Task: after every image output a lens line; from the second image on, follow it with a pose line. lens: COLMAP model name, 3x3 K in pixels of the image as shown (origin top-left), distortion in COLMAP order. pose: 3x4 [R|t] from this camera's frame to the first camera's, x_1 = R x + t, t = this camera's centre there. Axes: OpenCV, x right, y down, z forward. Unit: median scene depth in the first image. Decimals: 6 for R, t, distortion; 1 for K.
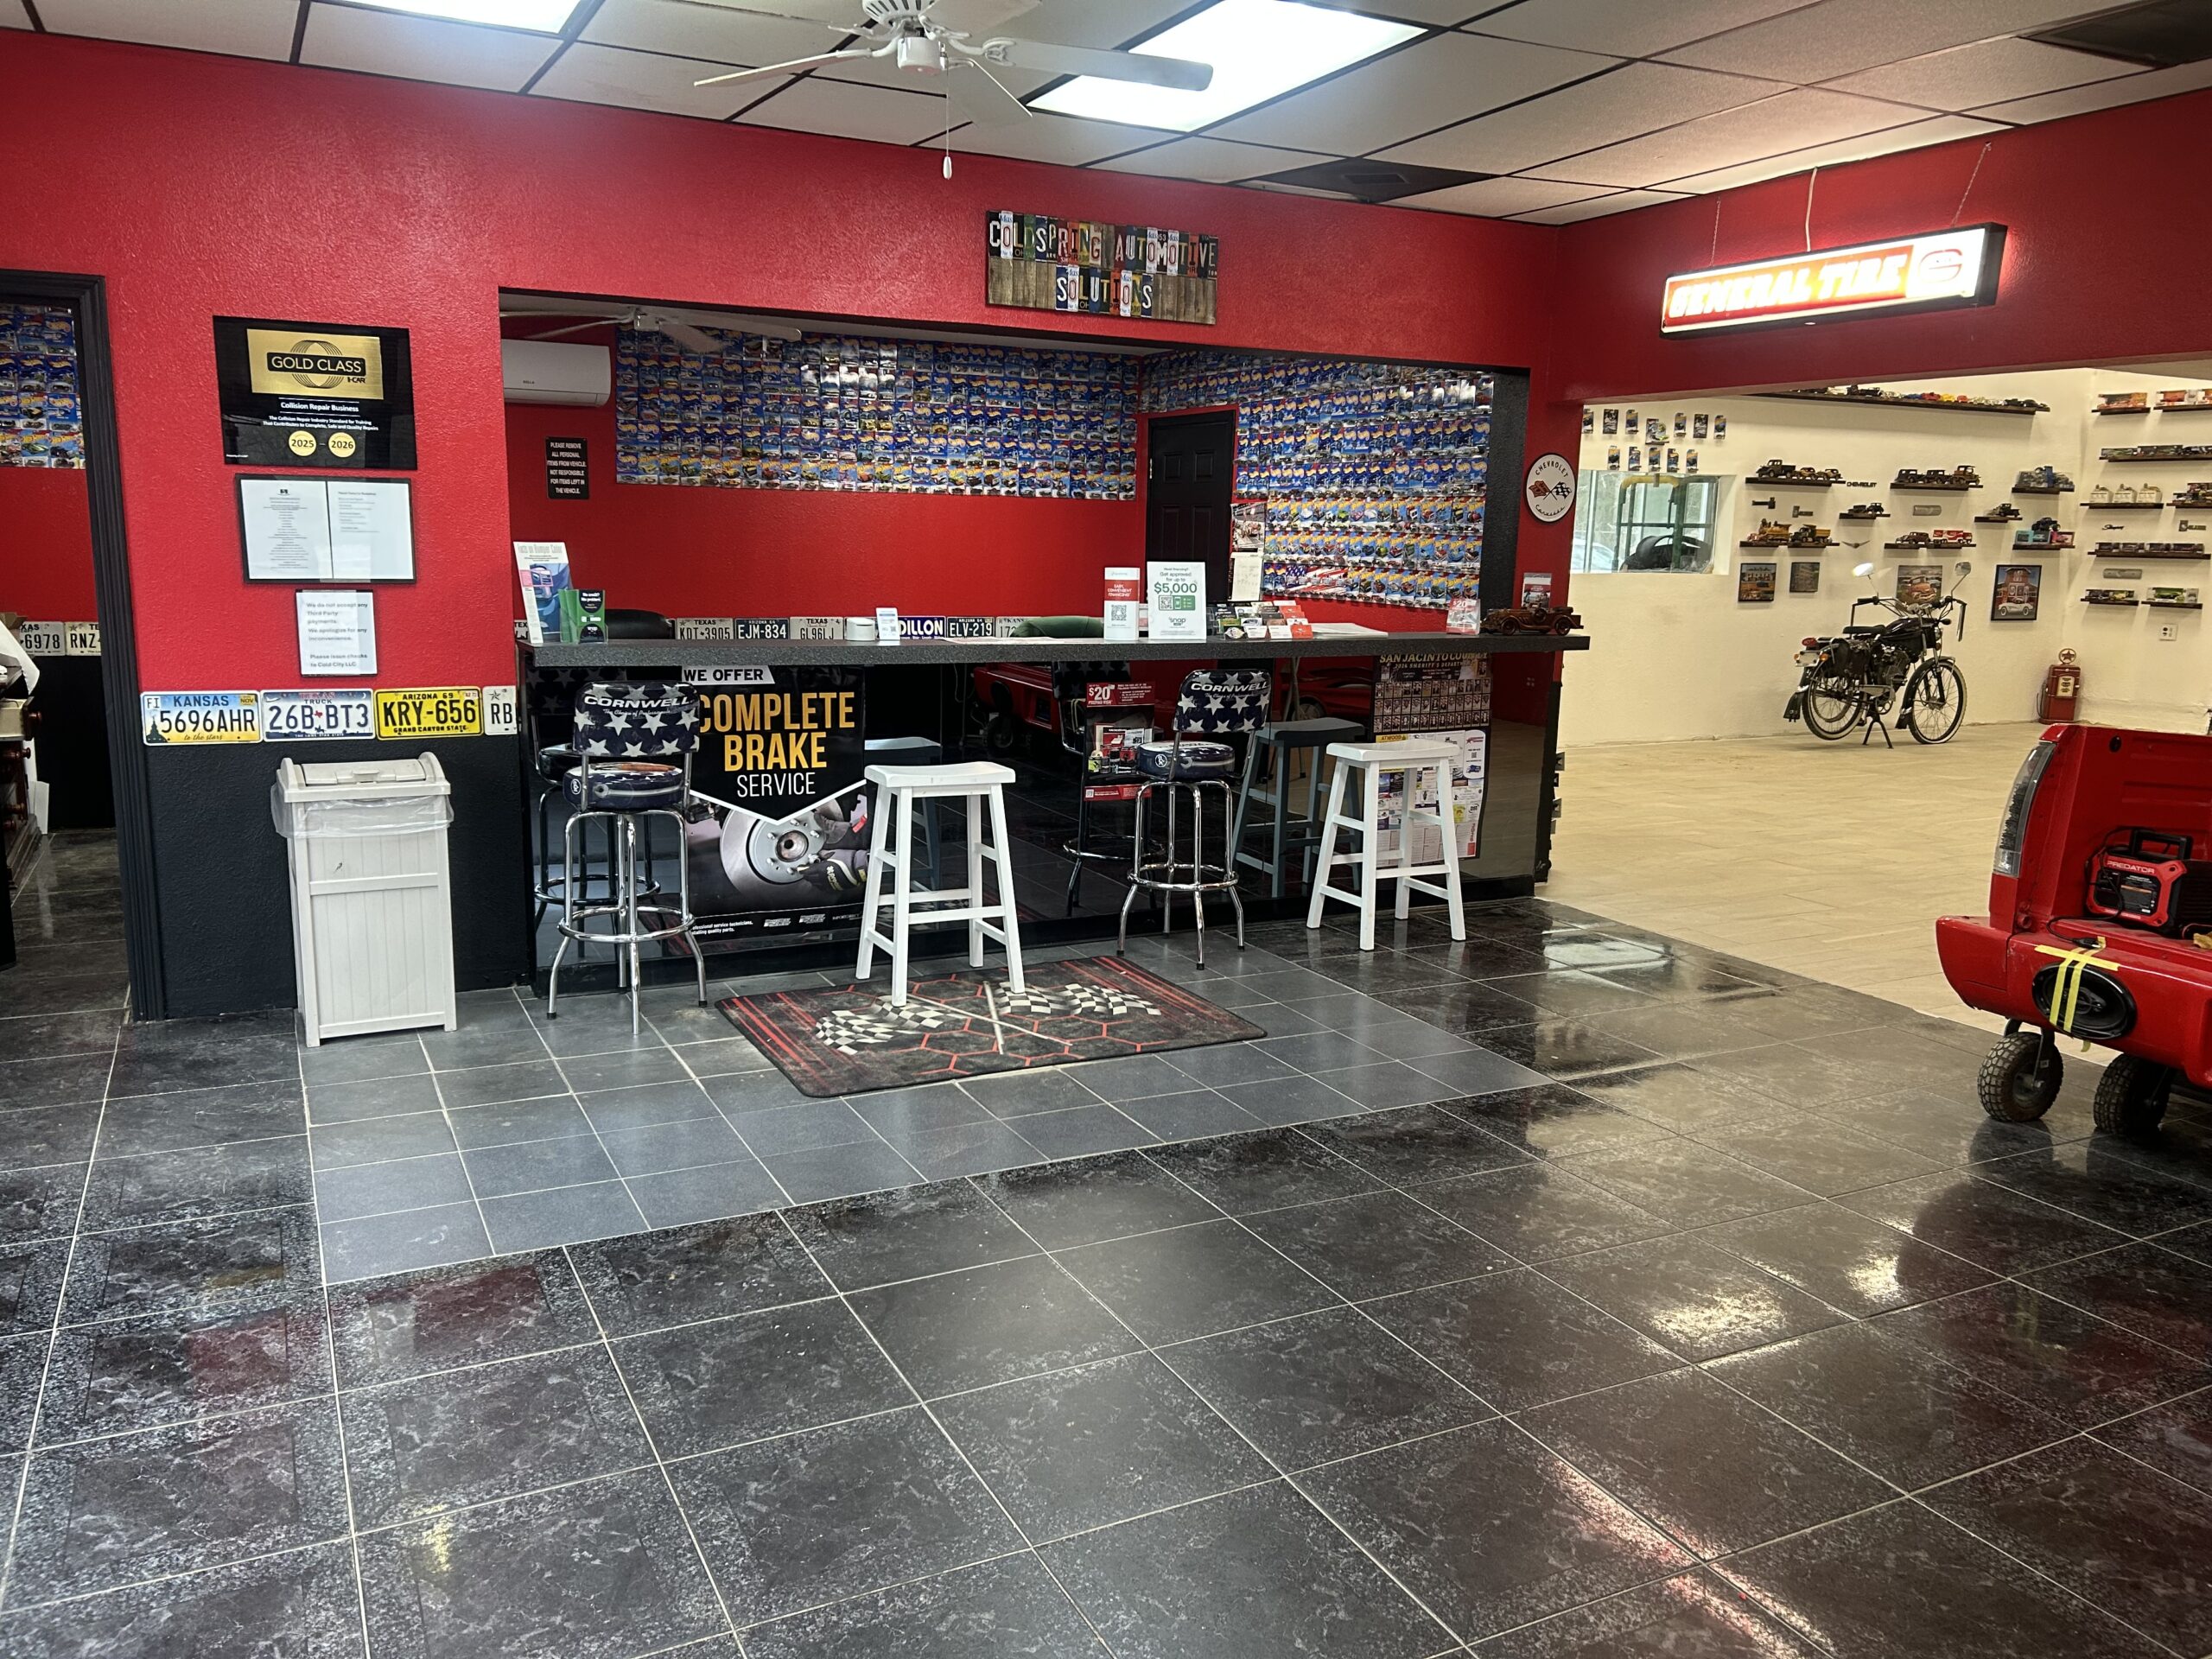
lens RADIAL K [[1658.9, 0, 1106.0], [0, 1658.9, 829.5], [0, 0, 1]] dist [0.133875, -0.186077]
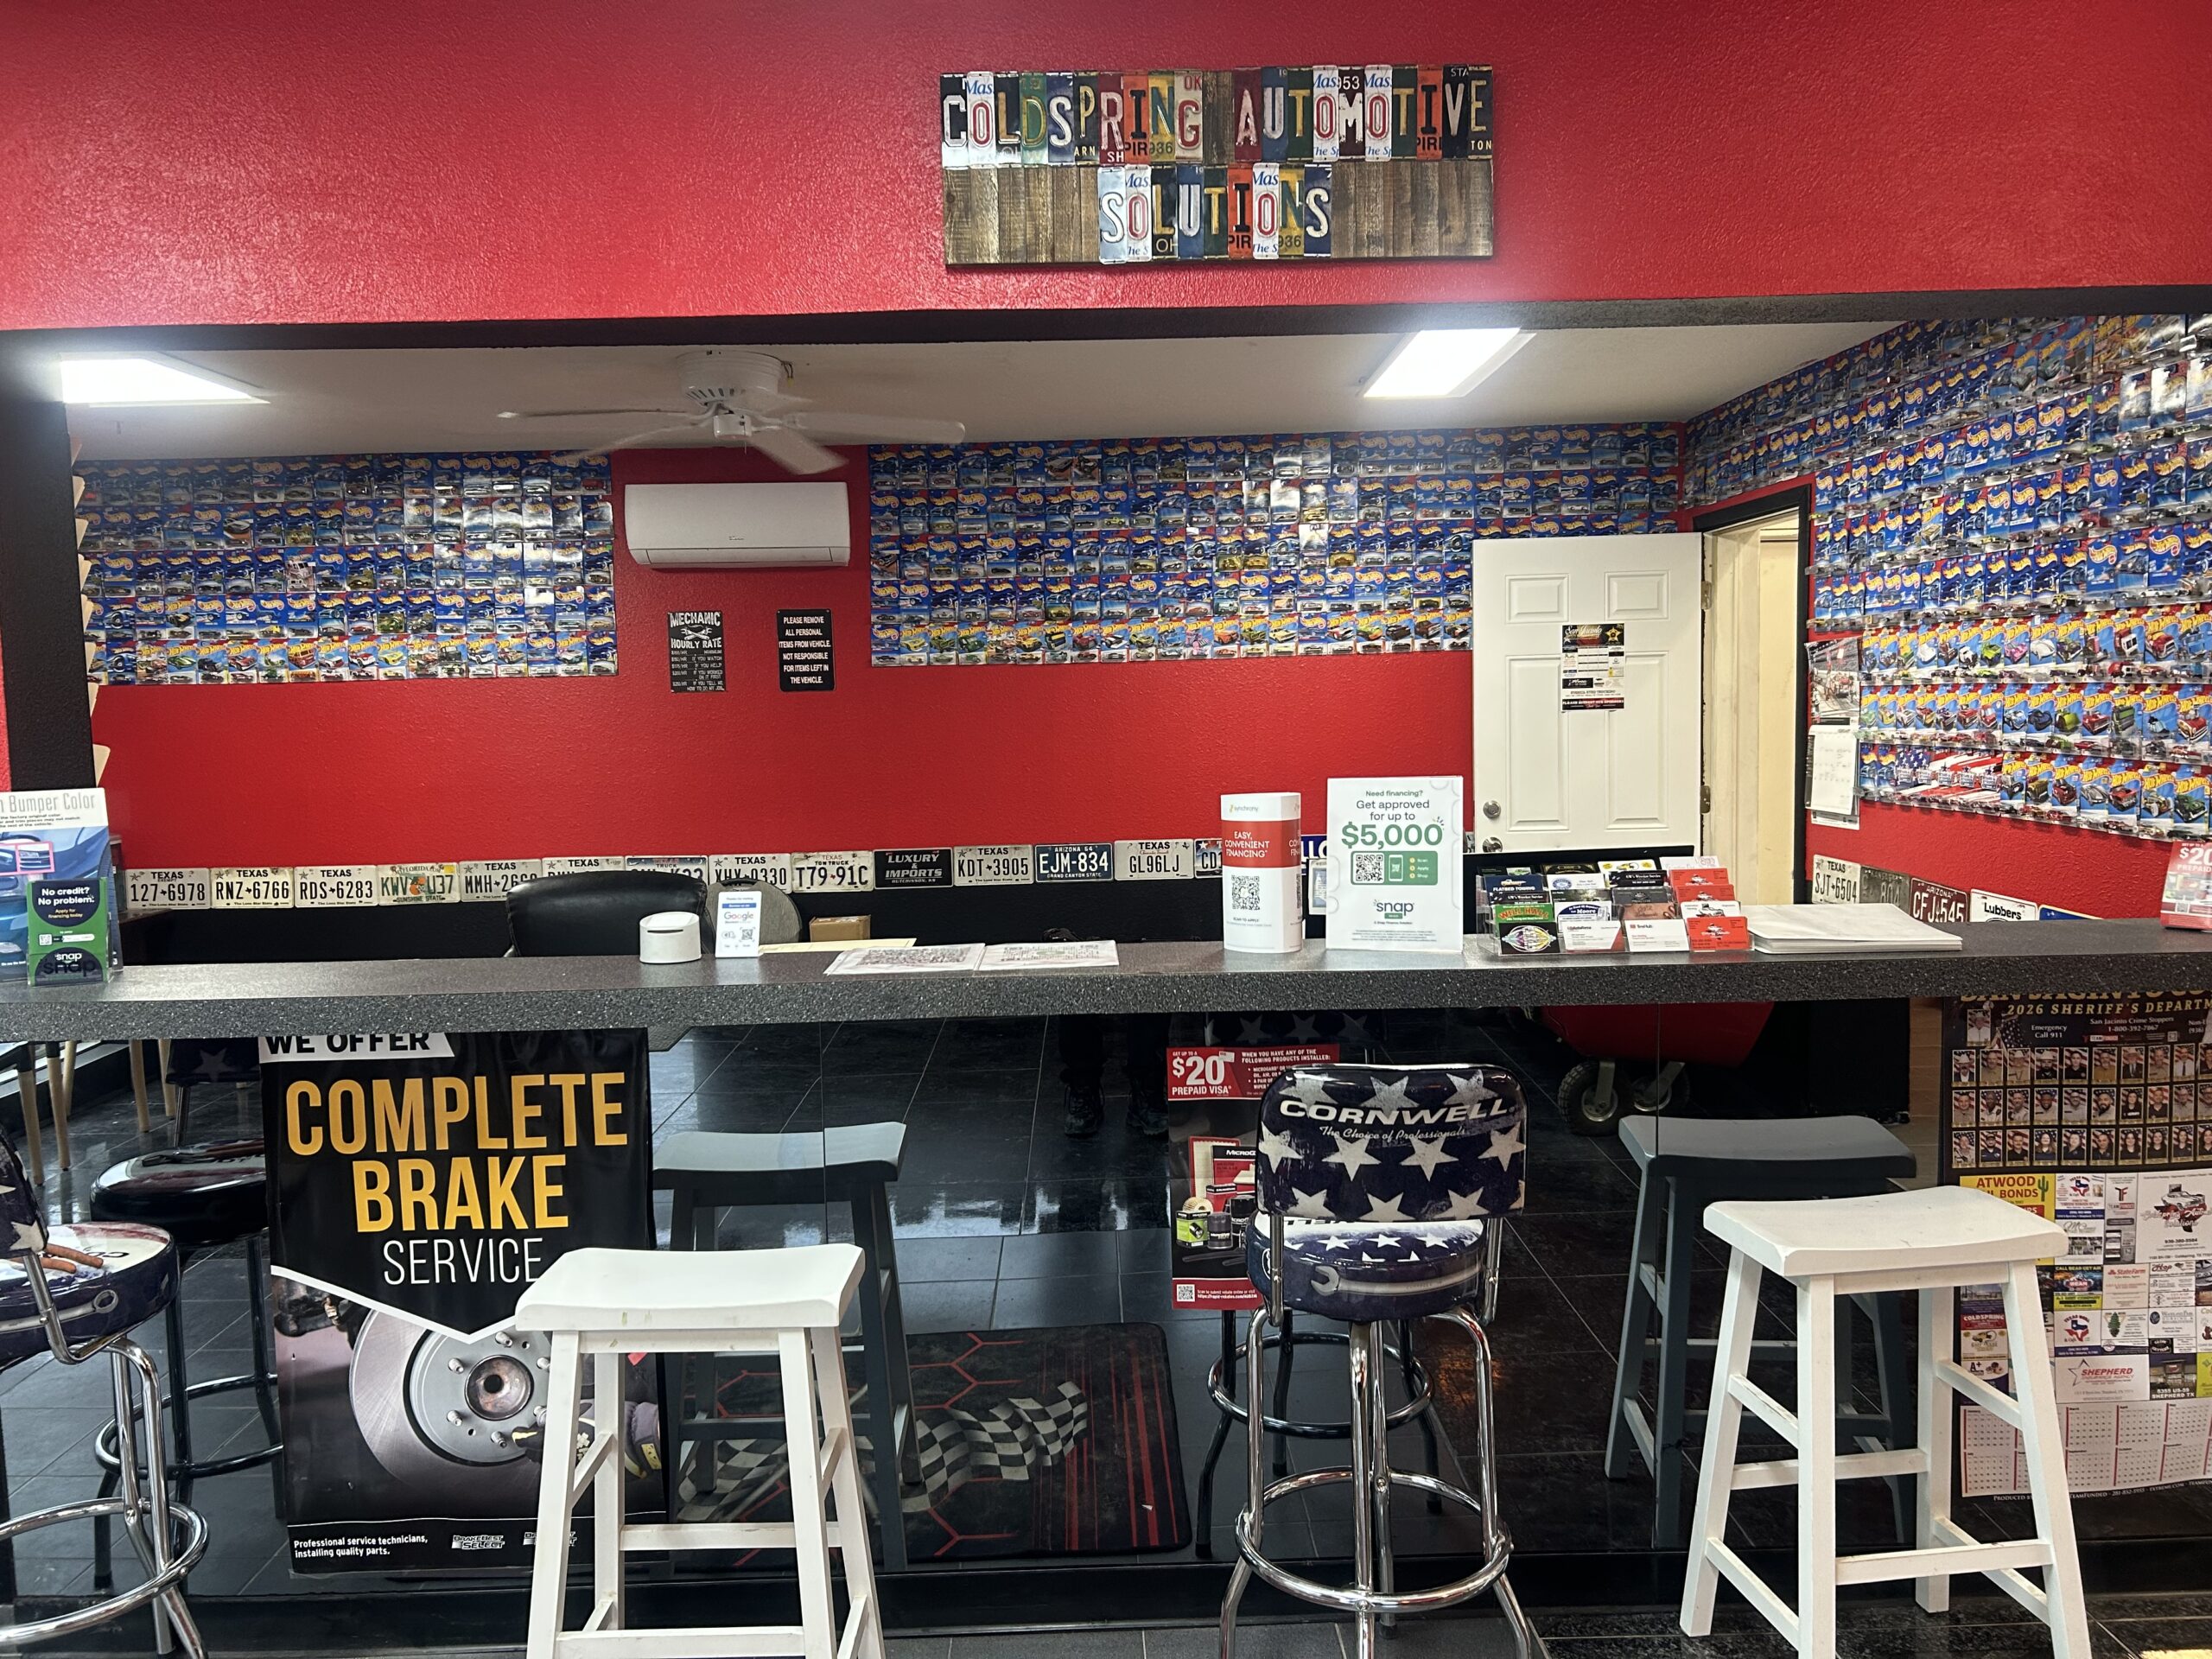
lens RADIAL K [[1672.1, 0, 1106.0], [0, 1672.1, 829.5], [0, 0, 1]] dist [0.071783, -0.078021]
pose [[0.897712, -0.006310, -0.440539, 0.131860], [-0.037496, 0.995175, -0.090663, -0.079836], [0.438985, 0.097908, 0.893144, 0.437171]]
